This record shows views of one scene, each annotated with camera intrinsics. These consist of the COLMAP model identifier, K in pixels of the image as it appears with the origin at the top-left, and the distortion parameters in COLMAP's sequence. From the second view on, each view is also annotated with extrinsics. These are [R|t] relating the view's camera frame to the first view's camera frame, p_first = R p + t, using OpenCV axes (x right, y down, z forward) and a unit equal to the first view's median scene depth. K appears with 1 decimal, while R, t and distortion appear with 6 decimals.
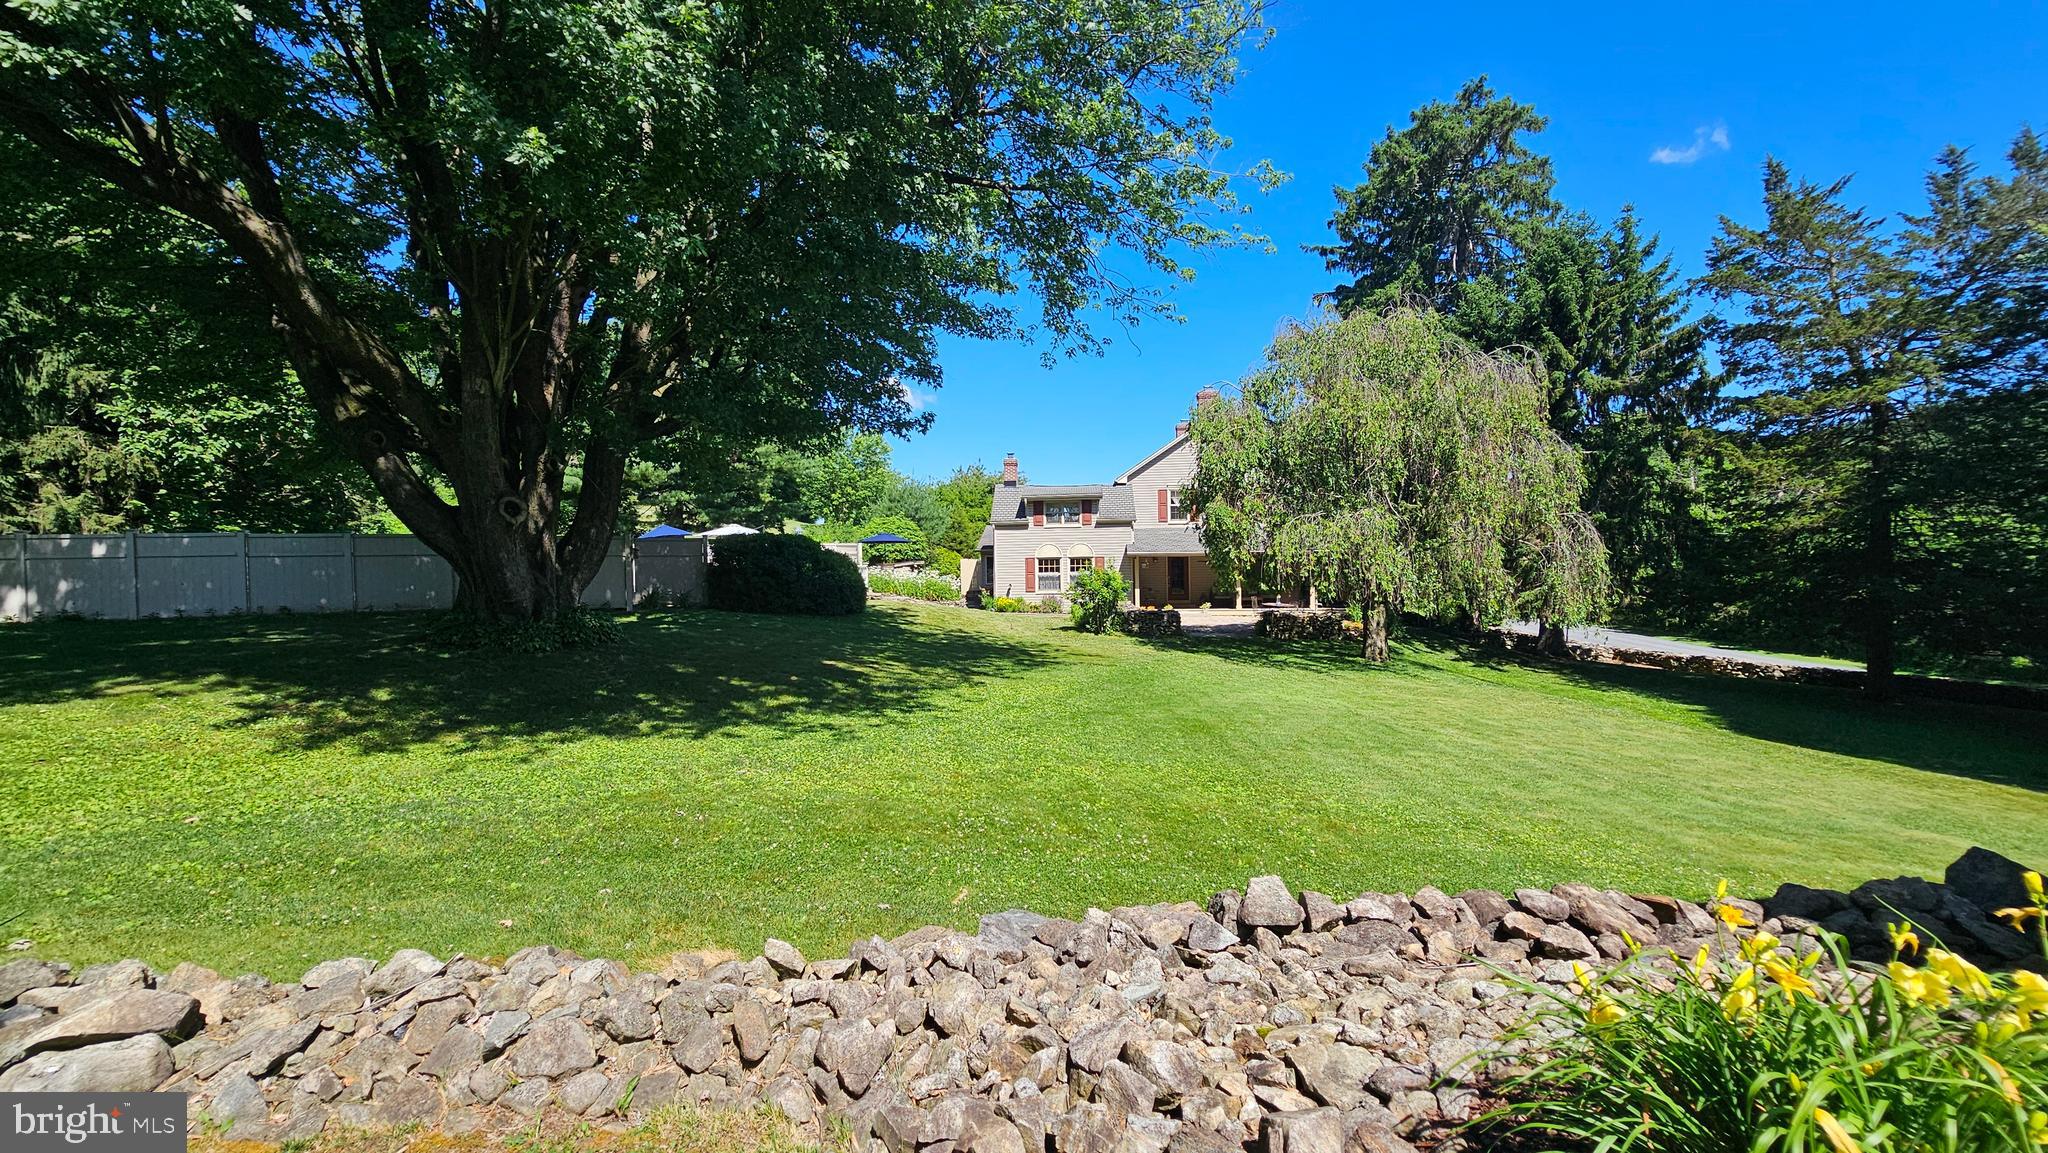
lens RADIAL K [[829.4, 0, 1013.3], [0, 829.4, 580.5], [0, 0, 1]] dist [-0.004278, 0.000724]
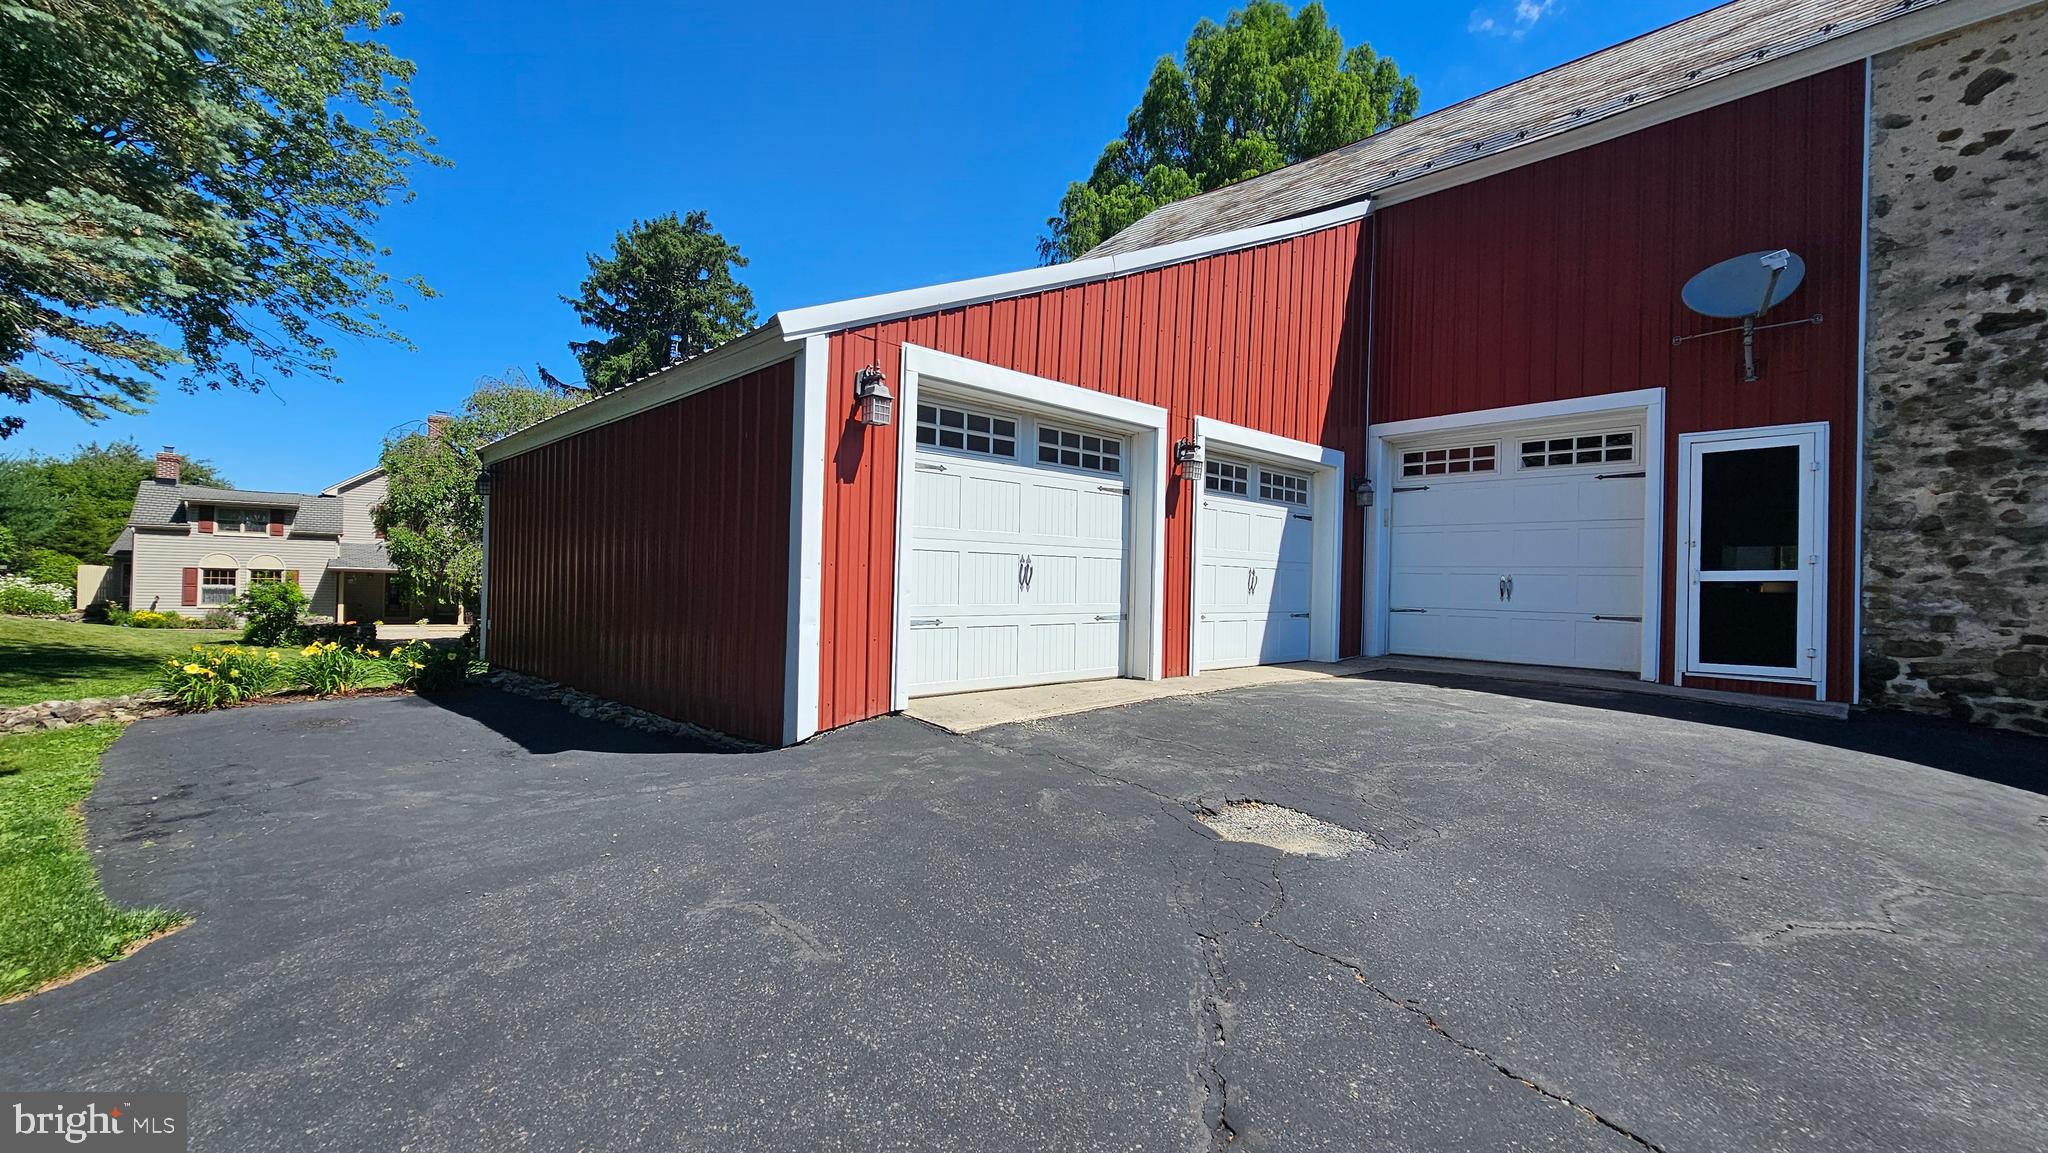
lens RADIAL K [[829.4, 0, 1013.9], [0, 829.4, 578.6], [0, 0, 1]] dist [-0.004278, 0.000724]
pose [[0.716815, 0.037253, 0.696268, 0.037355], [-0.015531, 0.999177, -0.037471, 0.004116], [-0.697091, 0.016046, 0.716803, -0.263991]]
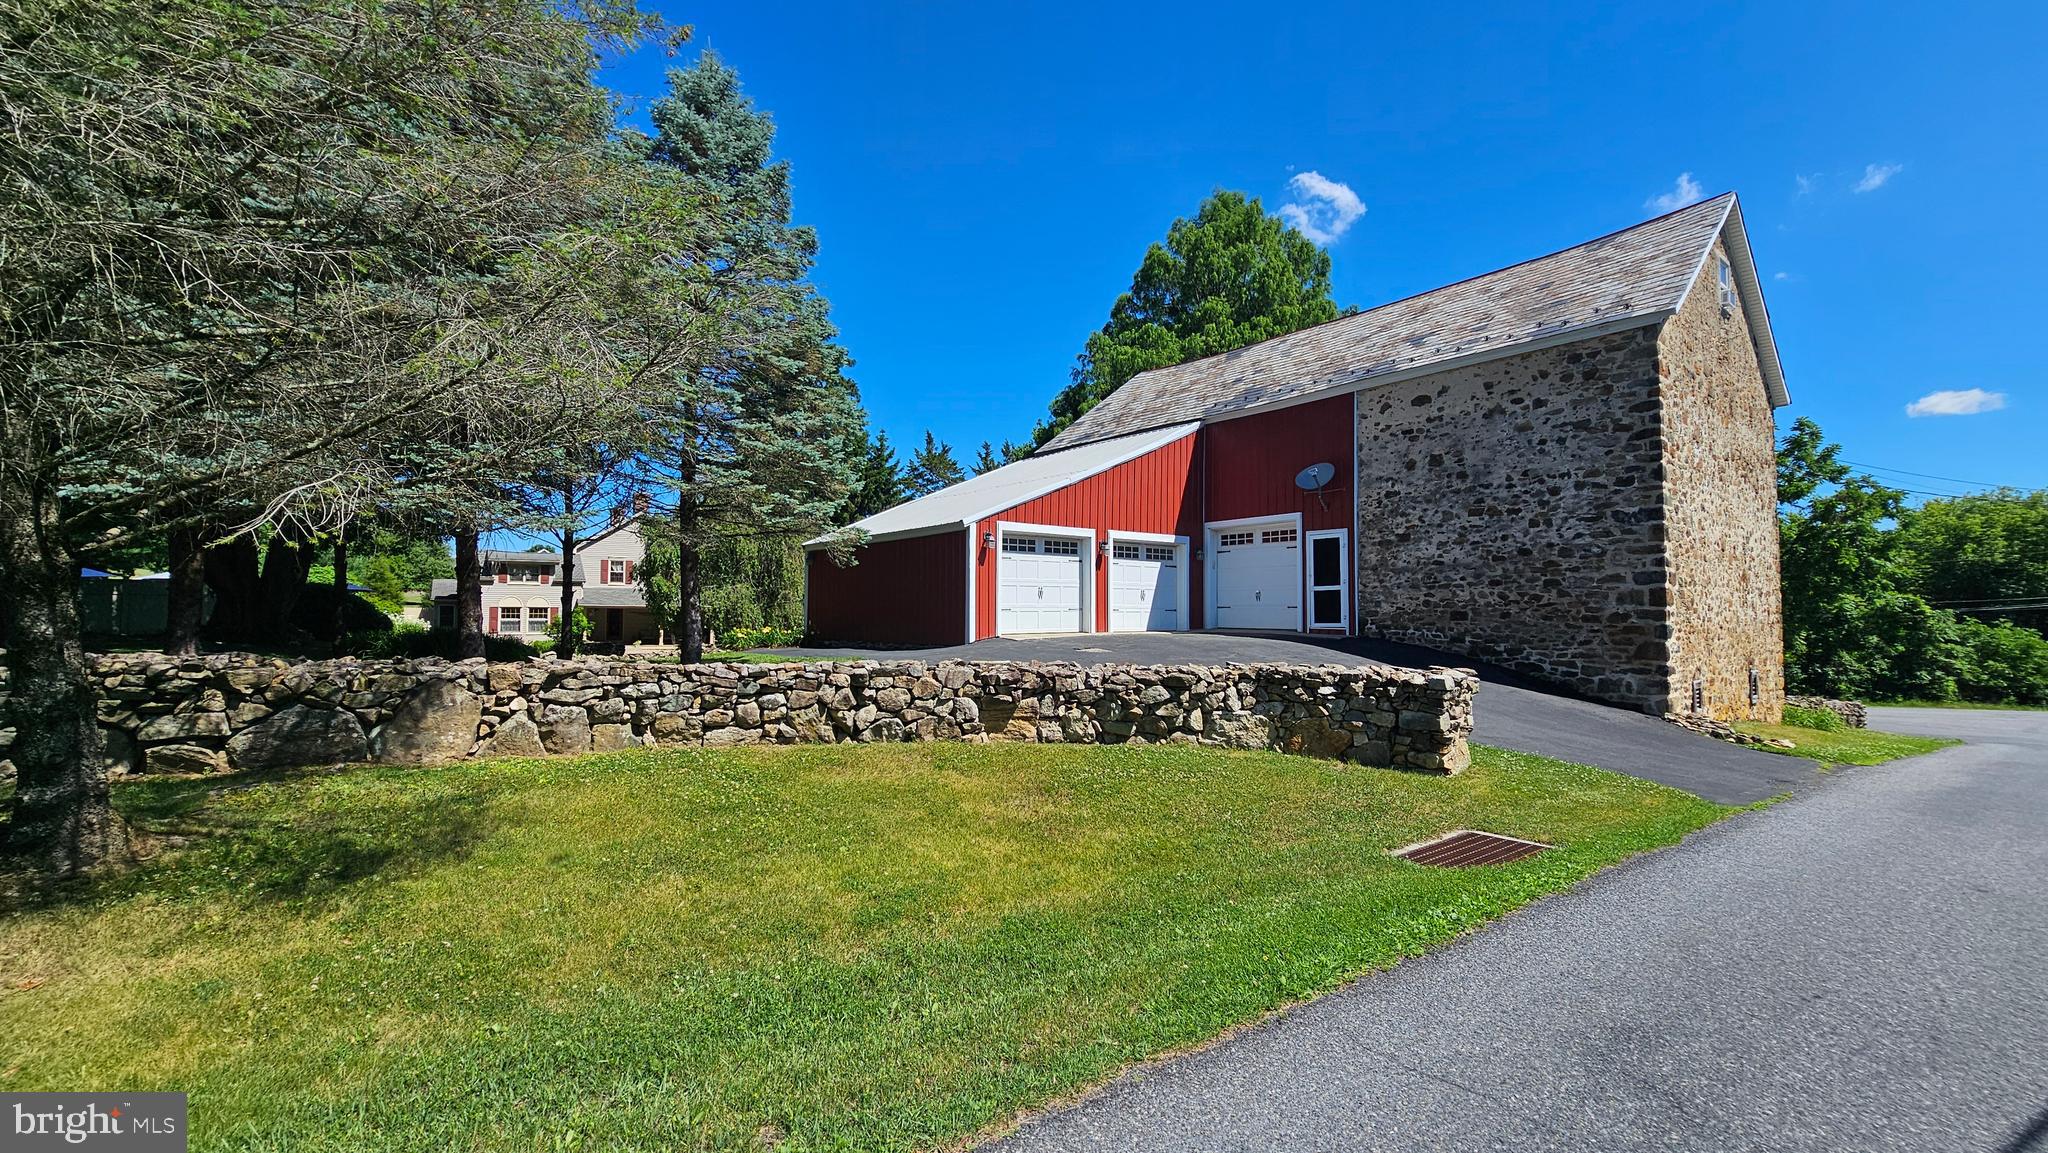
lens RADIAL K [[829.4, 0, 1024.2], [0, 829.4, 582.4], [0, 0, 1]] dist [-0.004278, 0.000724]
pose [[0.763258, 0.041809, 0.644739, -0.188429], [0.003012, 0.997663, -0.068261, 0.026103], [-0.646087, 0.054042, 0.761349, -0.538706]]
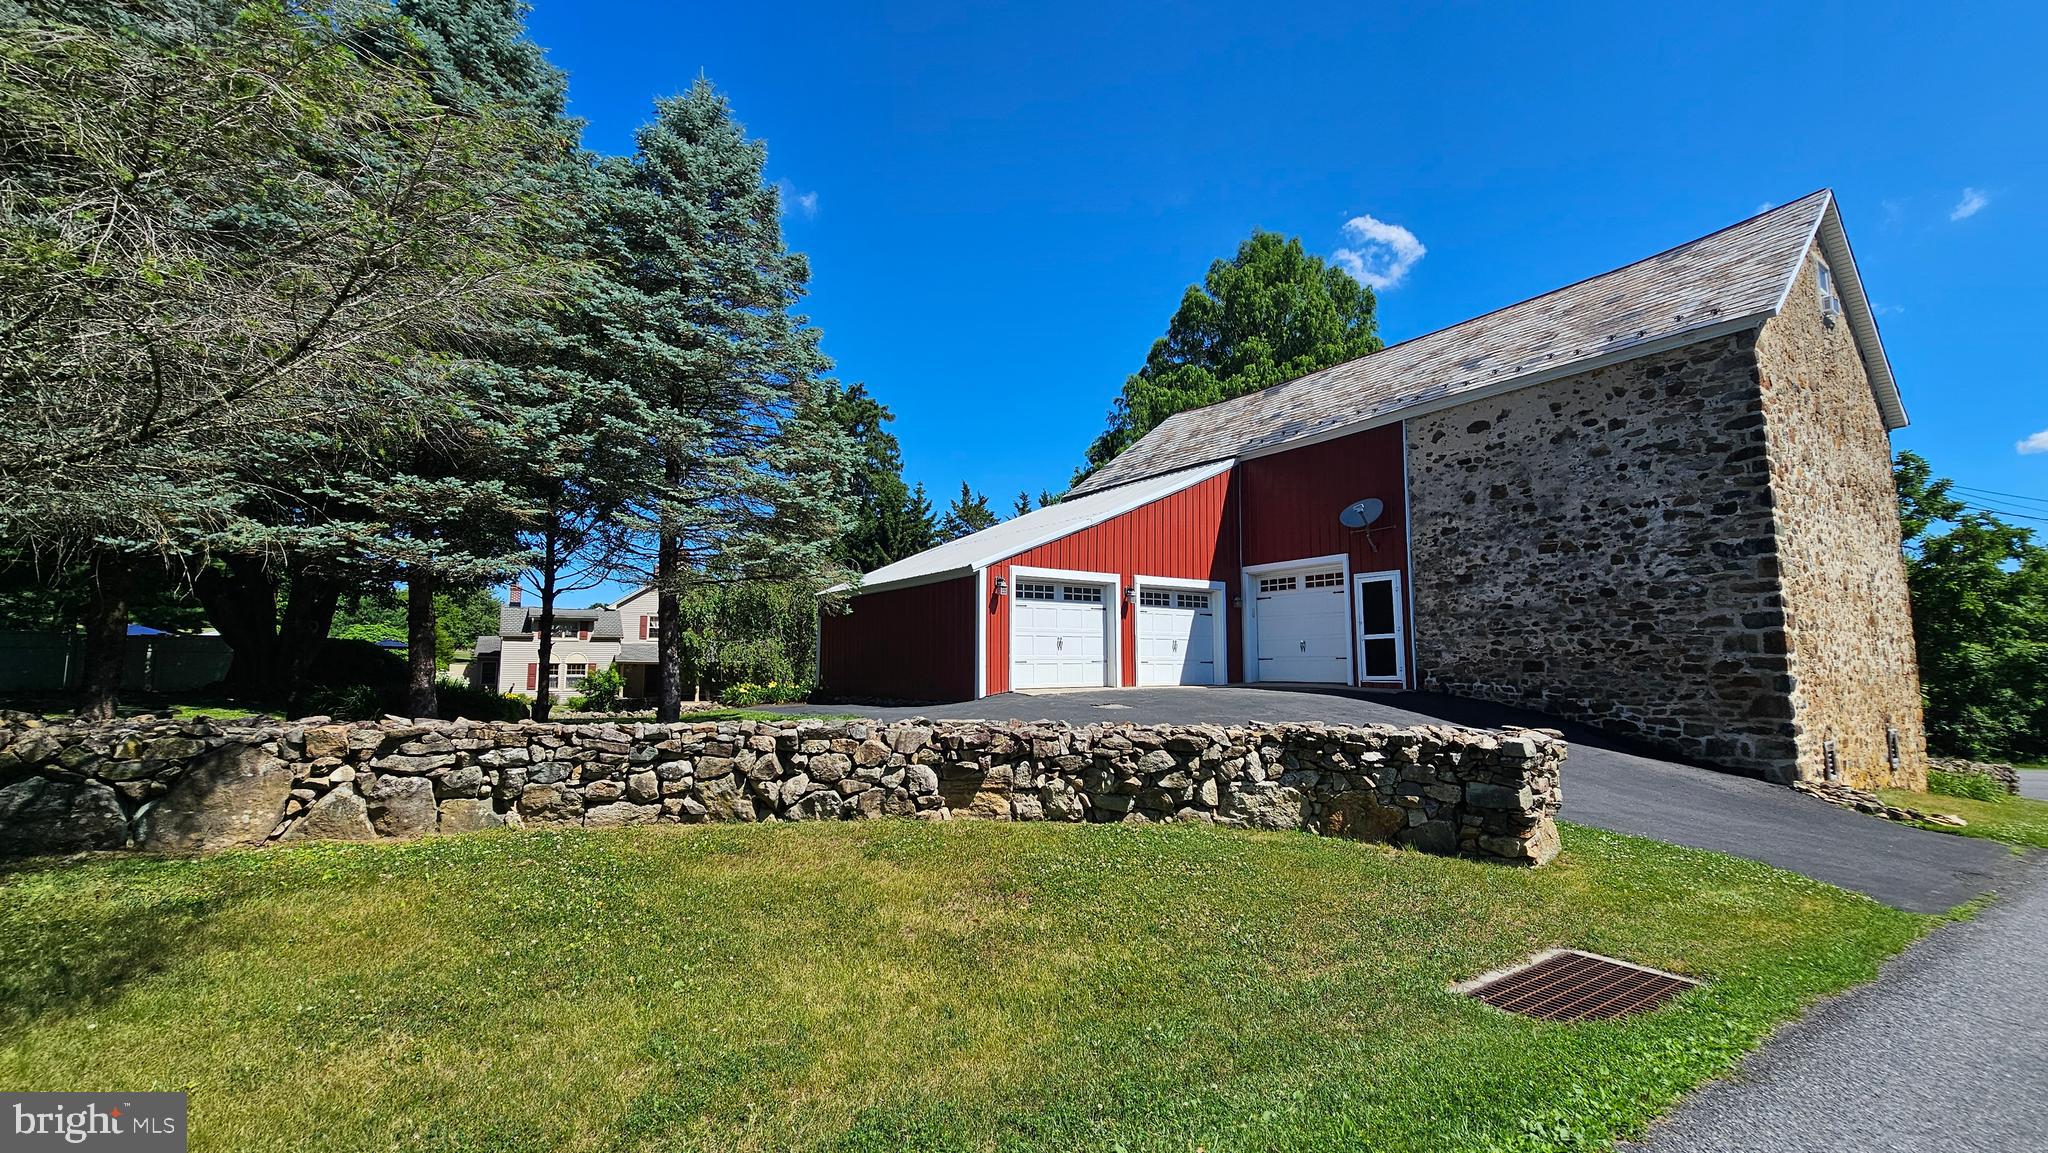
lens RADIAL K [[829.4, 0, 1025.6], [0, 829.4, 583.3], [0, 0, 1]] dist [-0.004278, 0.000724]
pose [[0.801143, 0.076221, 0.593600, -0.144194], [0.004882, 0.990991, -0.133838, 0.026655], [-0.598453, 0.110122, 0.793553, -0.518626]]
